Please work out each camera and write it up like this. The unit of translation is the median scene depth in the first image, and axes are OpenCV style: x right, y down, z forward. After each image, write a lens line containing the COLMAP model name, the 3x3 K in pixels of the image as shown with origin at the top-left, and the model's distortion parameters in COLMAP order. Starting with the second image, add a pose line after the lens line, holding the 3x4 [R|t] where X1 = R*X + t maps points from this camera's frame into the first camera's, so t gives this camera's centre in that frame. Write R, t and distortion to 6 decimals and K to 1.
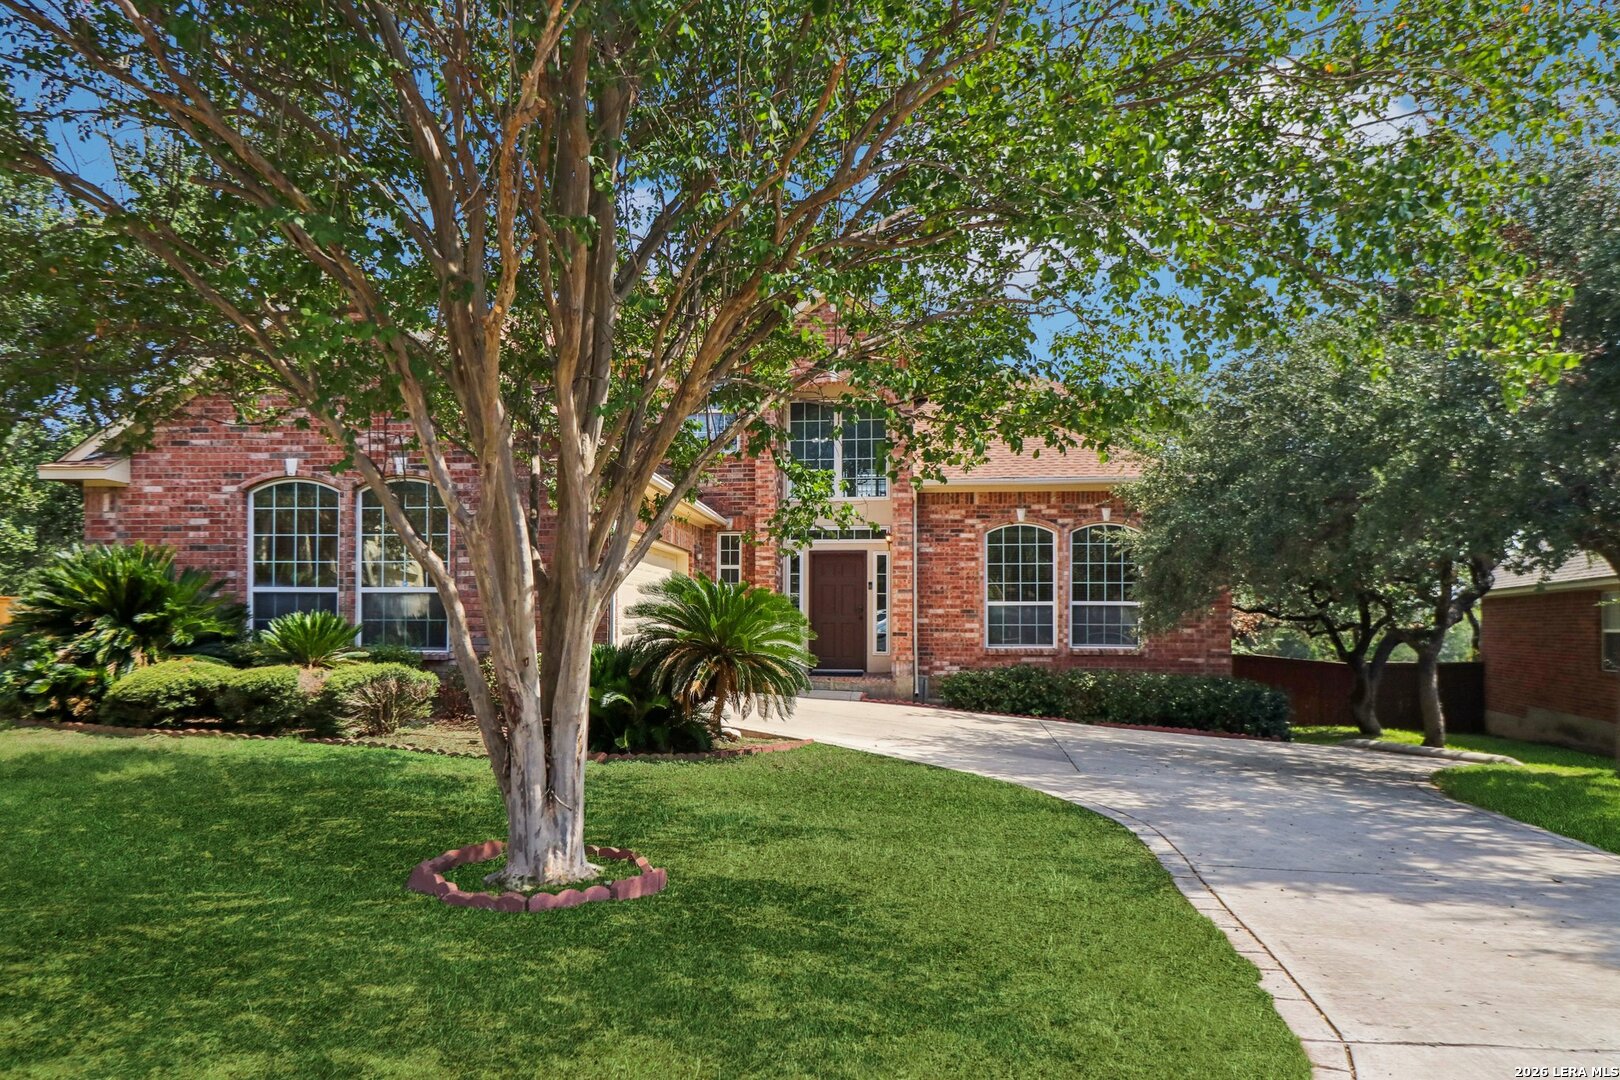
lens RADIAL K [[1208.5, 0, 806.2], [0, 1208.5, 590.1], [0, 0, 1]] dist [-0.003130, 0.000942]
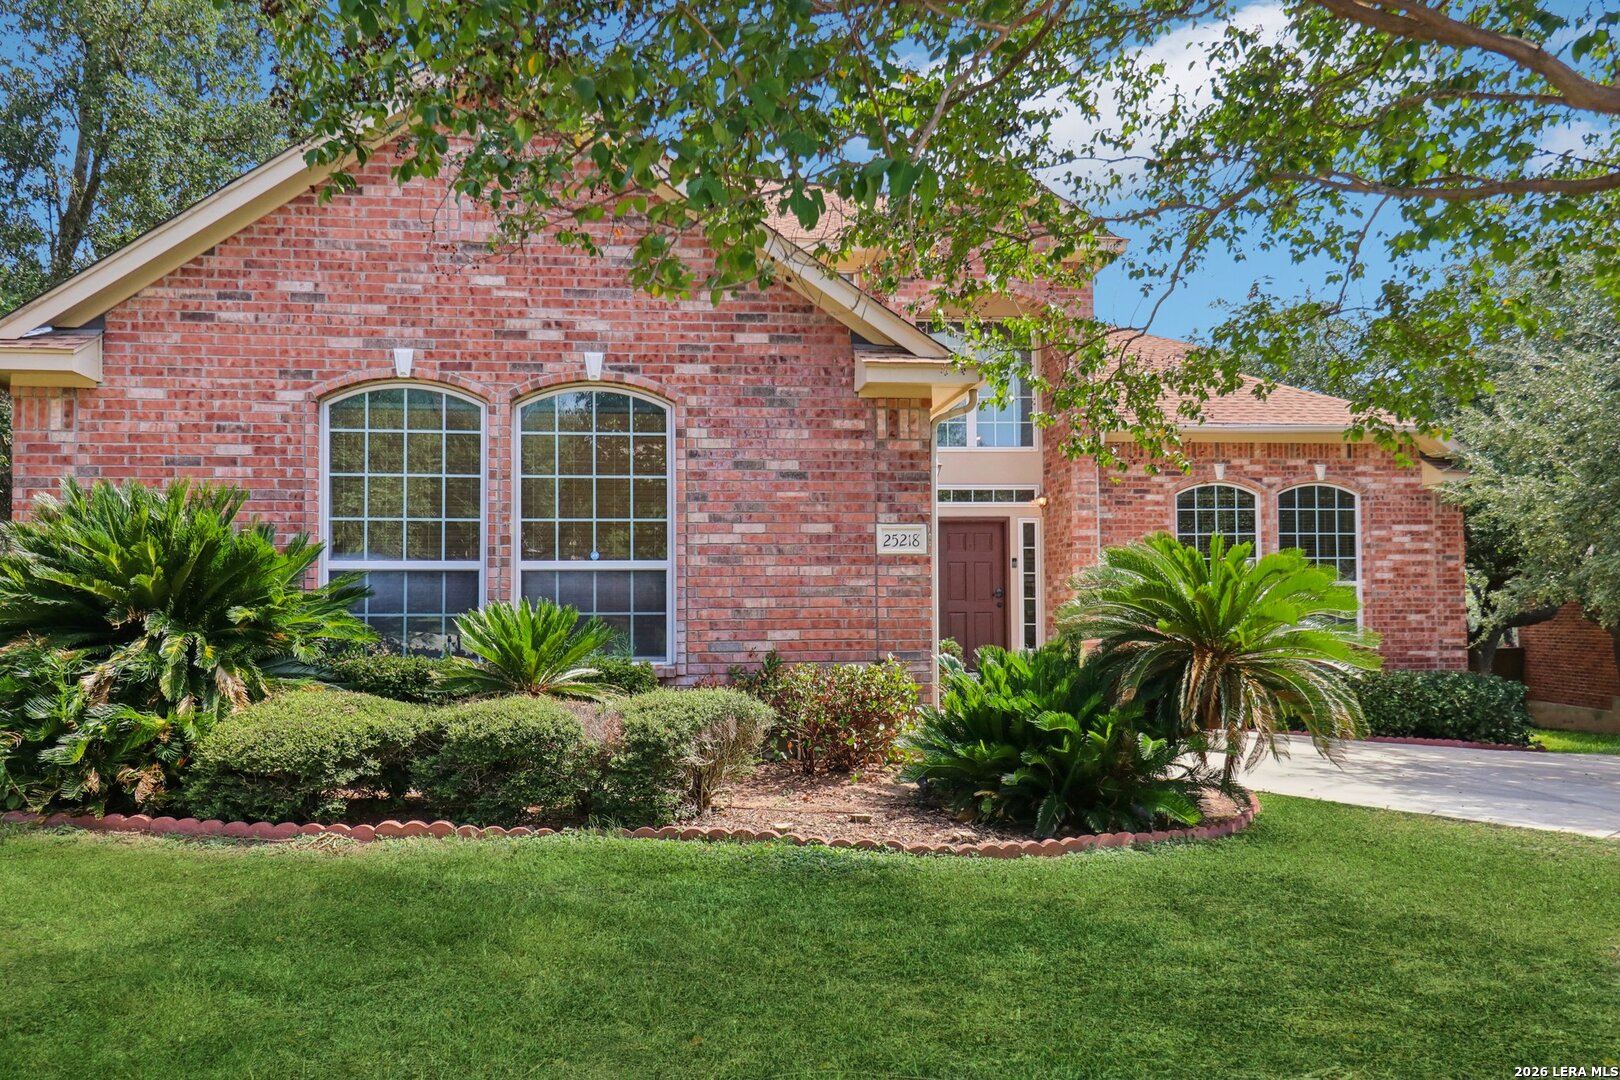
lens RADIAL K [[1315.3, 0, 810.0], [0, 1315.3, 540.0], [0, 0, 1]] dist [0.003669, -0.002004]
pose [[0.975449, 0.002481, 0.220212, -0.285702], [0.003481, 0.999638, -0.026681, 0.004128], [-0.220198, 0.026792, 0.975087, 0.241197]]
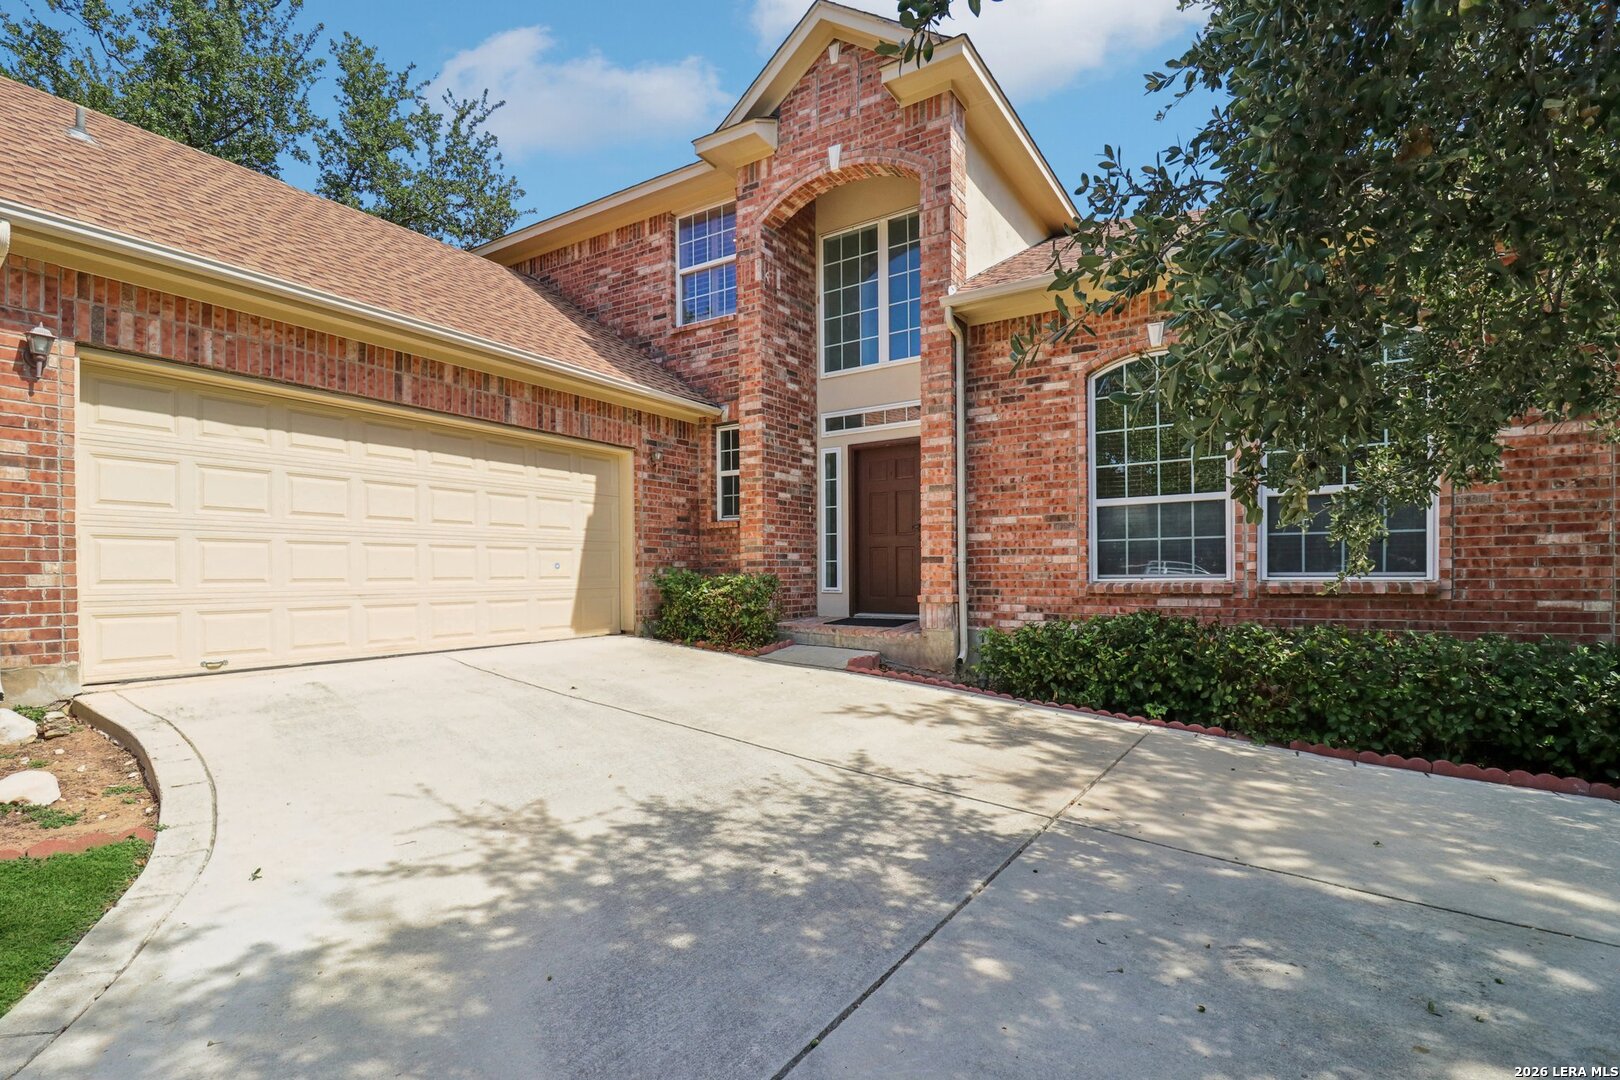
lens RADIAL K [[782.5, 0, 804.3], [0, 782.5, 571.4], [0, 0, 1]] dist [0.001458, -0.017354]
pose [[0.883622, -0.012091, -0.468044, 0.213872], [0.024574, 0.999486, 0.020573, 0.034395], [0.467555, -0.029680, 0.883466, 0.653657]]
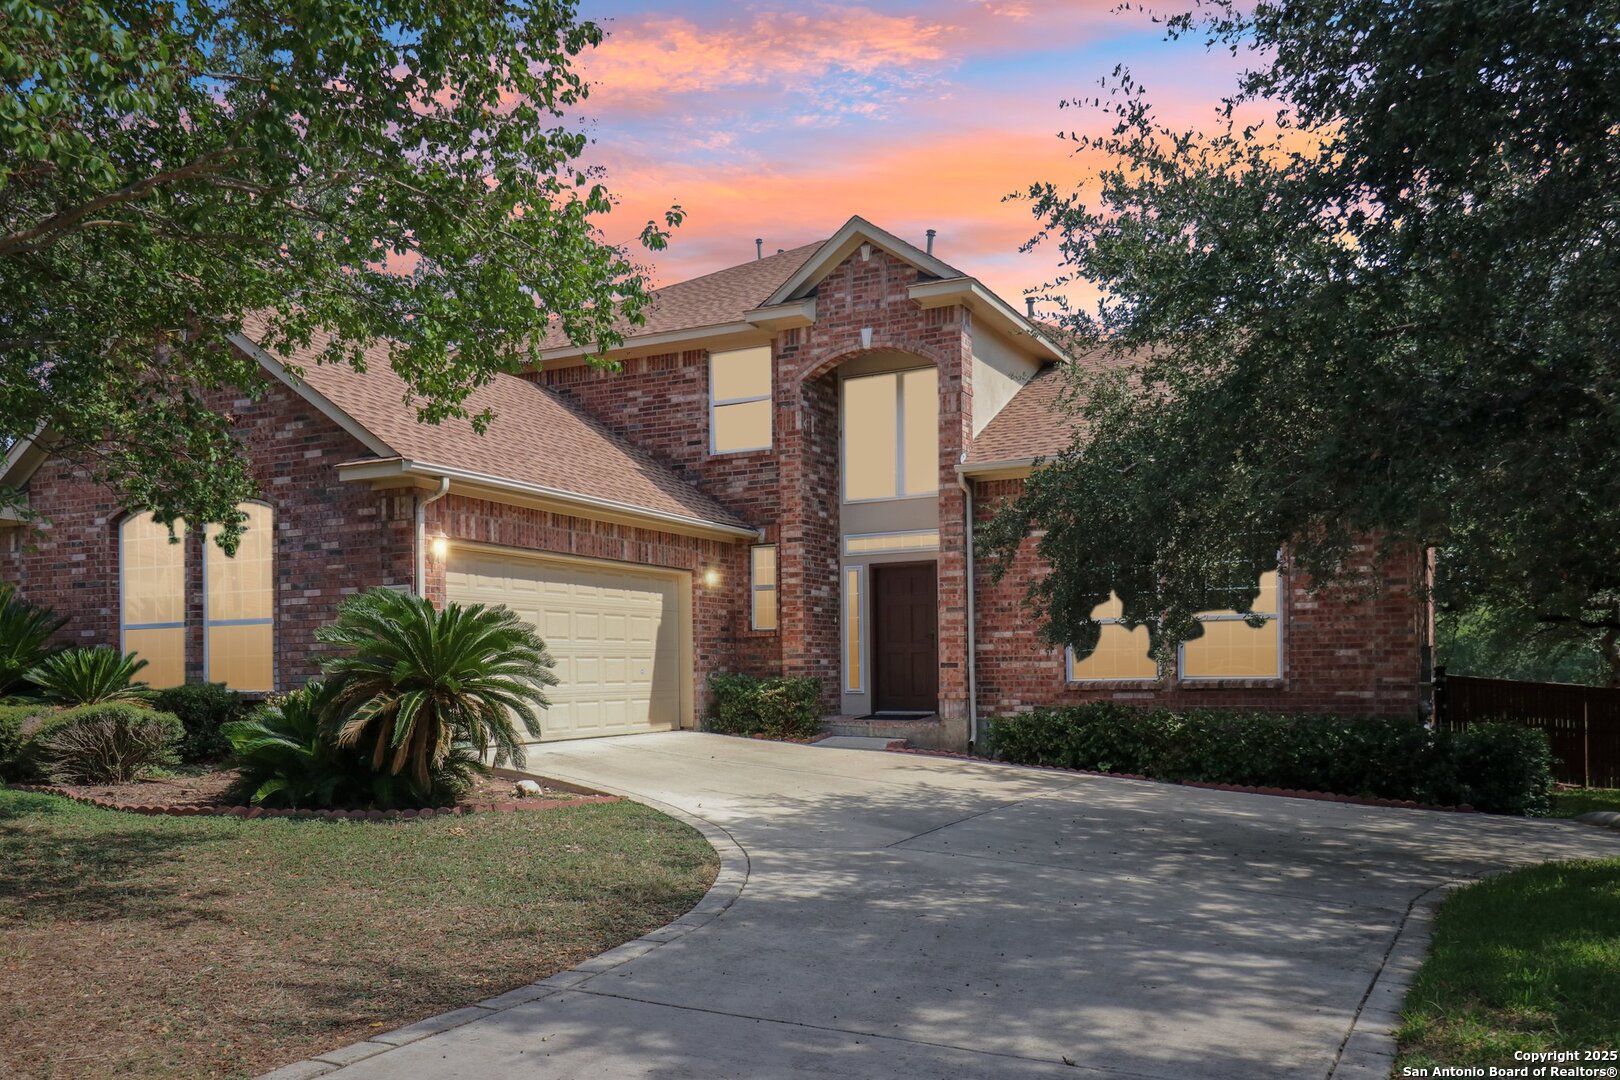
lens RADIAL K [[1355.0, 0, 812.6], [0, 1355.0, 649.7], [0, 0, 1]] dist [0.003564, -0.000192]
pose [[0.931606, -0.022548, -0.362769, 0.326952], [0.027455, 0.999588, 0.008376, 0.017717], [0.362431, -0.017763, 0.931841, 0.163511]]
